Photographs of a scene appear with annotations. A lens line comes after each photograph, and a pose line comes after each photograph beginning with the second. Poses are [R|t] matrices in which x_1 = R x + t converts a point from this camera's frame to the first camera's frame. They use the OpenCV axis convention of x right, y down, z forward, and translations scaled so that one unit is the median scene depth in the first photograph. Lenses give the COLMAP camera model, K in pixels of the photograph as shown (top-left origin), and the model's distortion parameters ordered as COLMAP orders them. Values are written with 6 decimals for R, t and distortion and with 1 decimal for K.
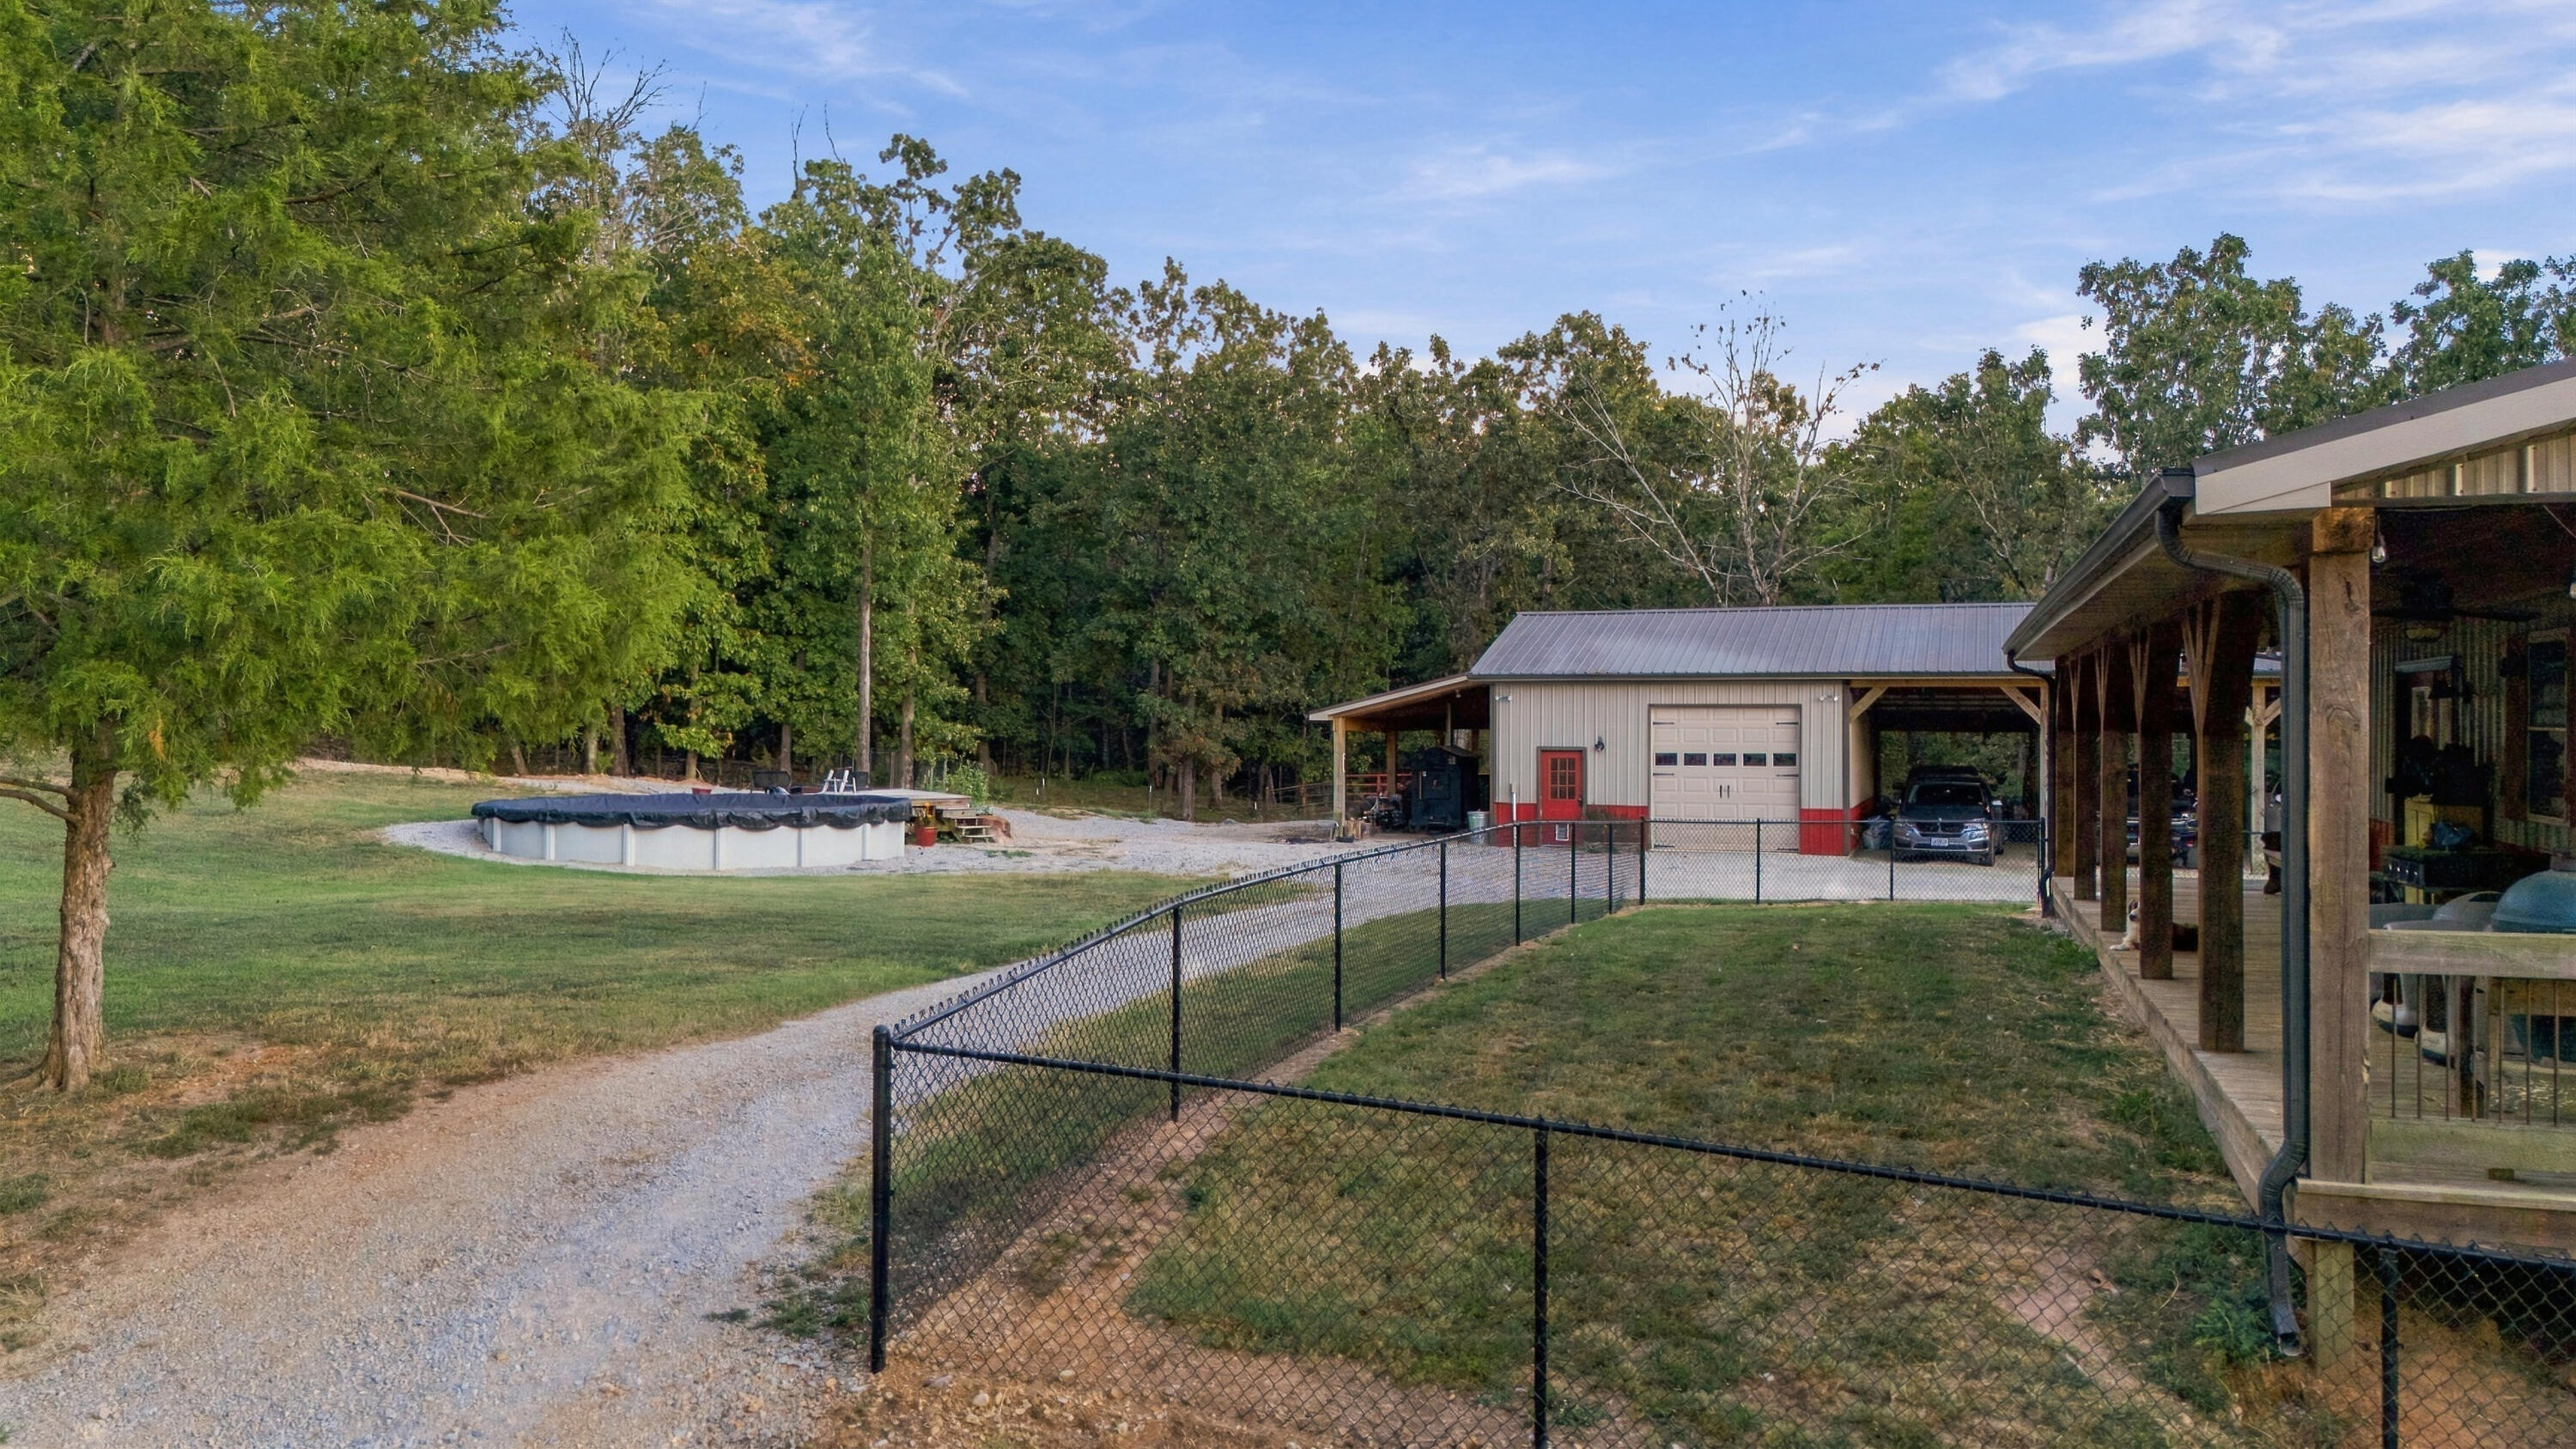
lens RADIAL K [[1887.2, 0, 1202.8], [0, 1887.2, 745.2], [0, 0, 1]] dist [0.008045, 0.002361]
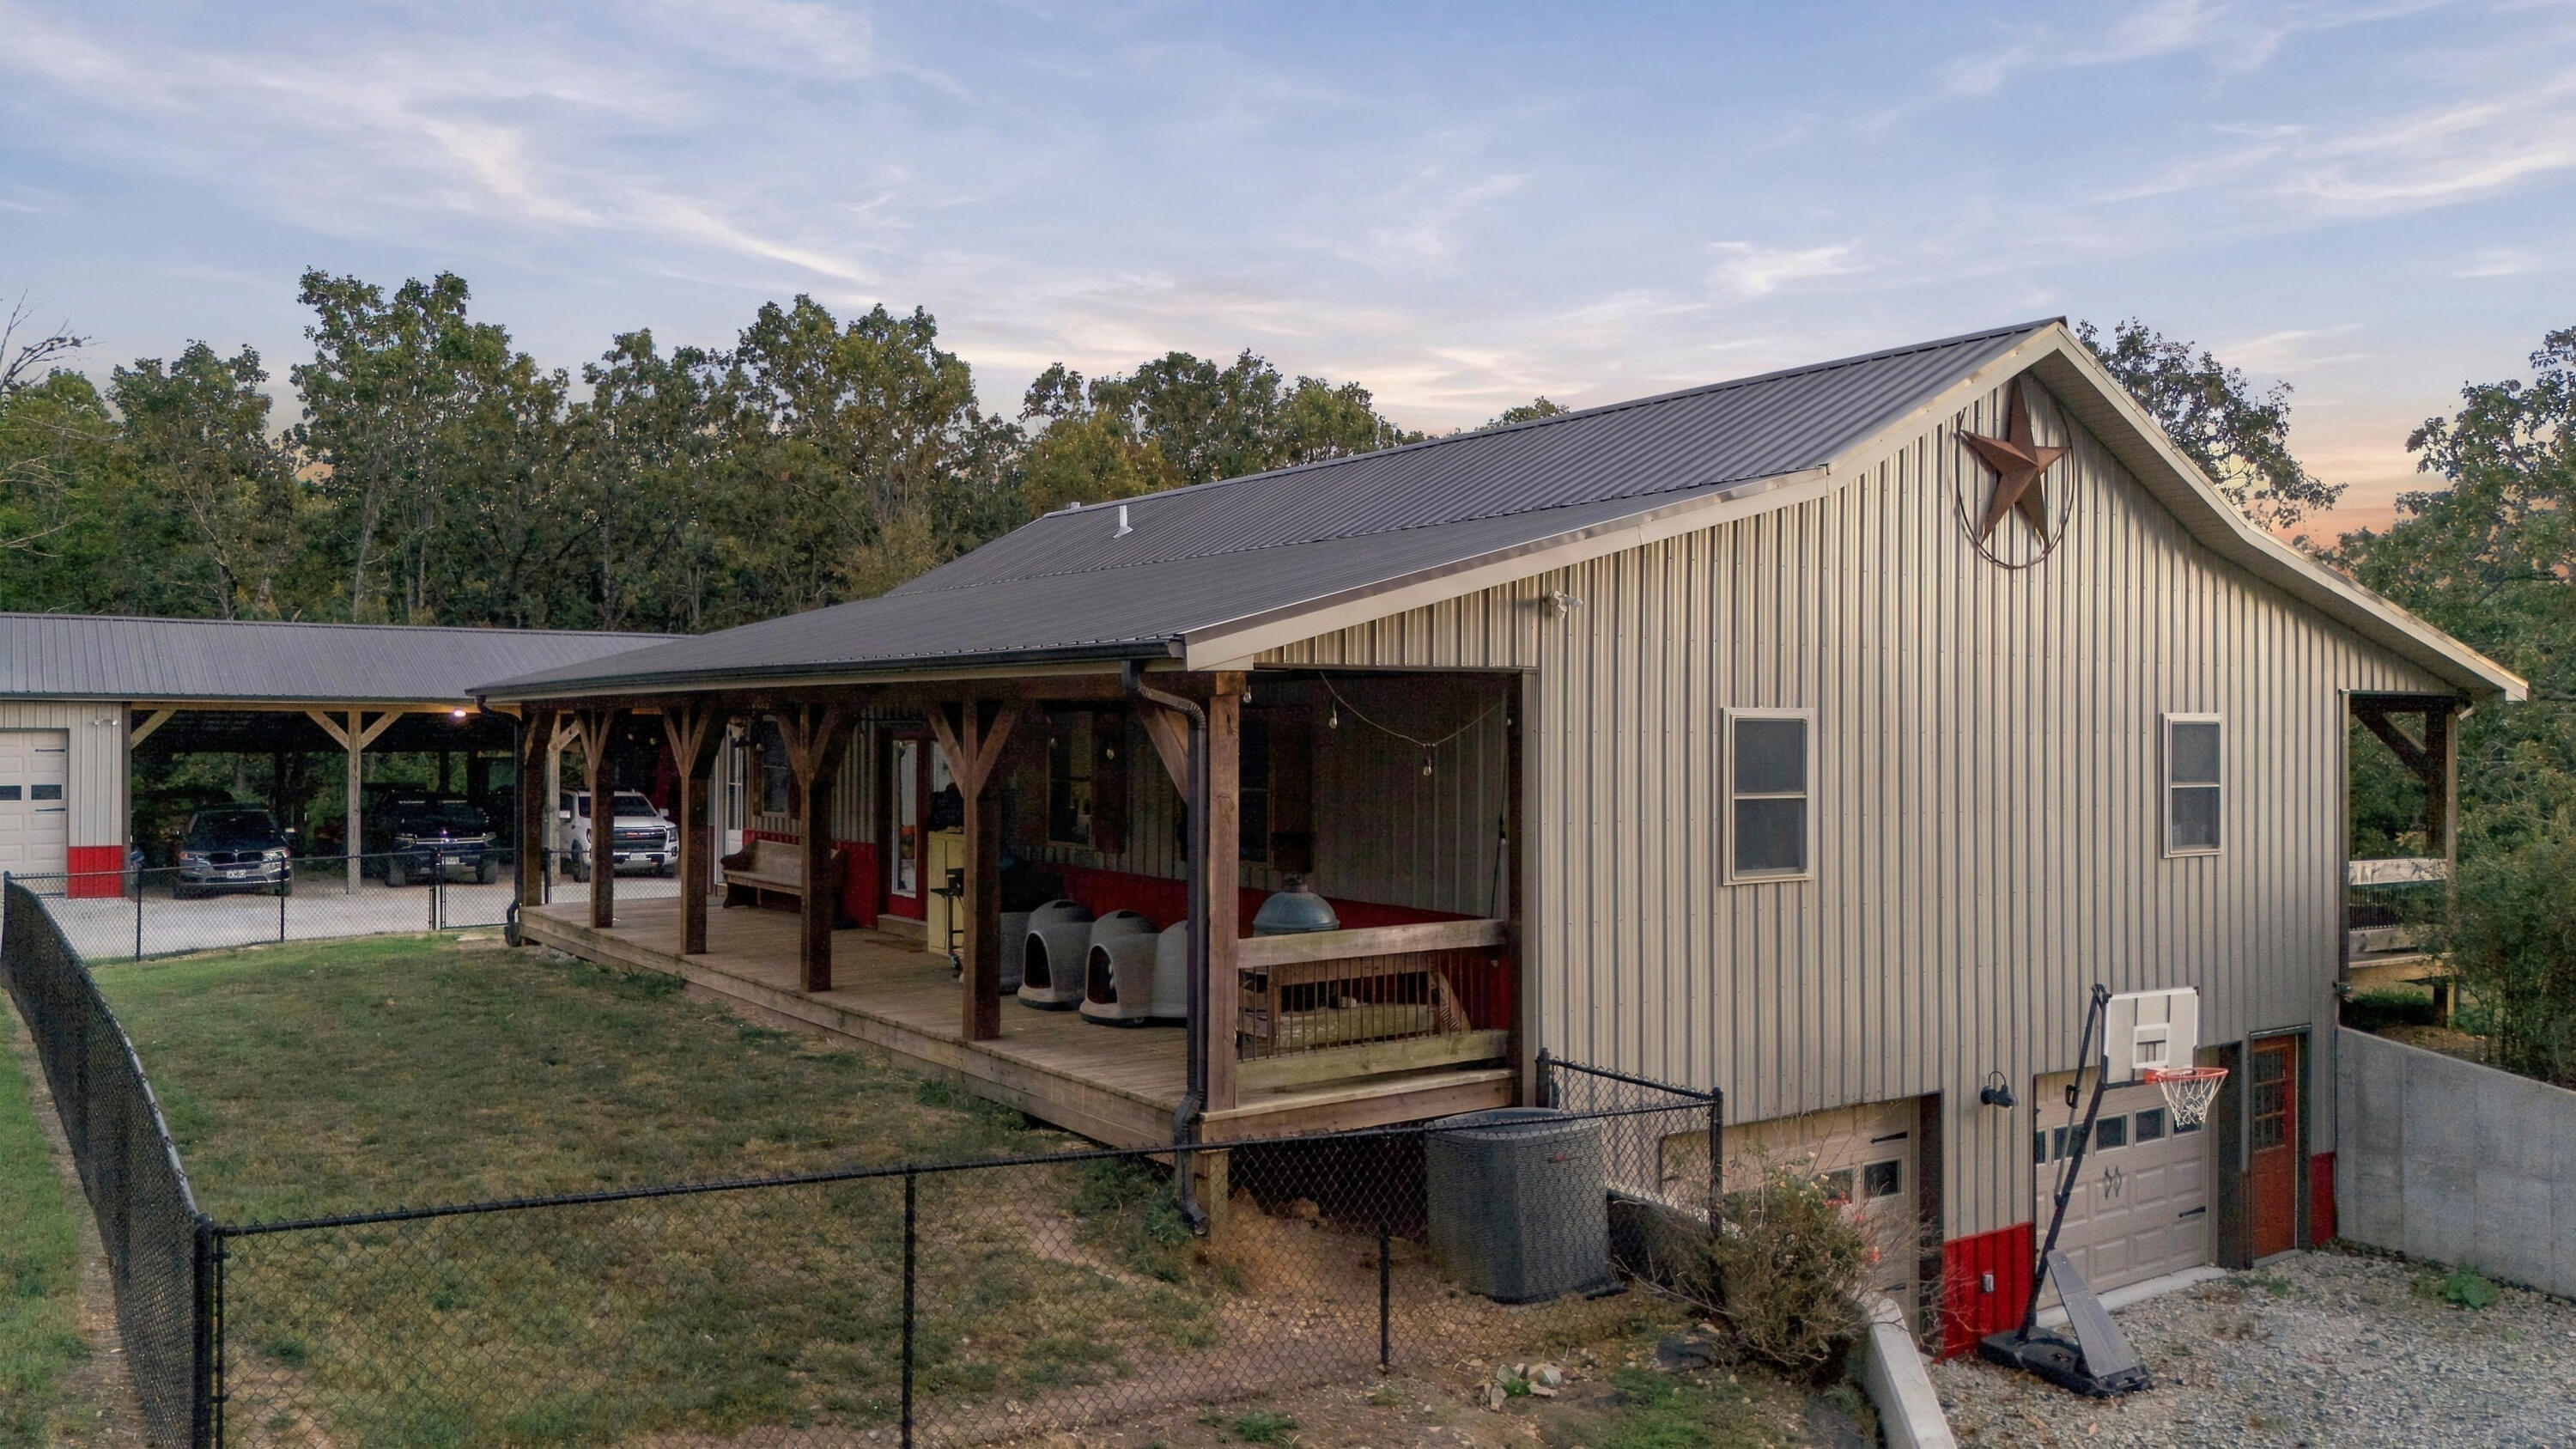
lens RADIAL K [[1957.8, 0, 1288.0], [0, 1957.8, 724.5], [0, 0, 1]] dist [-0.000124, -0.001633]
pose [[0.560207, -0.002584, 0.828349, -0.123894], [0.011532, 0.999923, -0.004680, -0.012957], [-0.828272, 0.012174, 0.560194, 0.015200]]
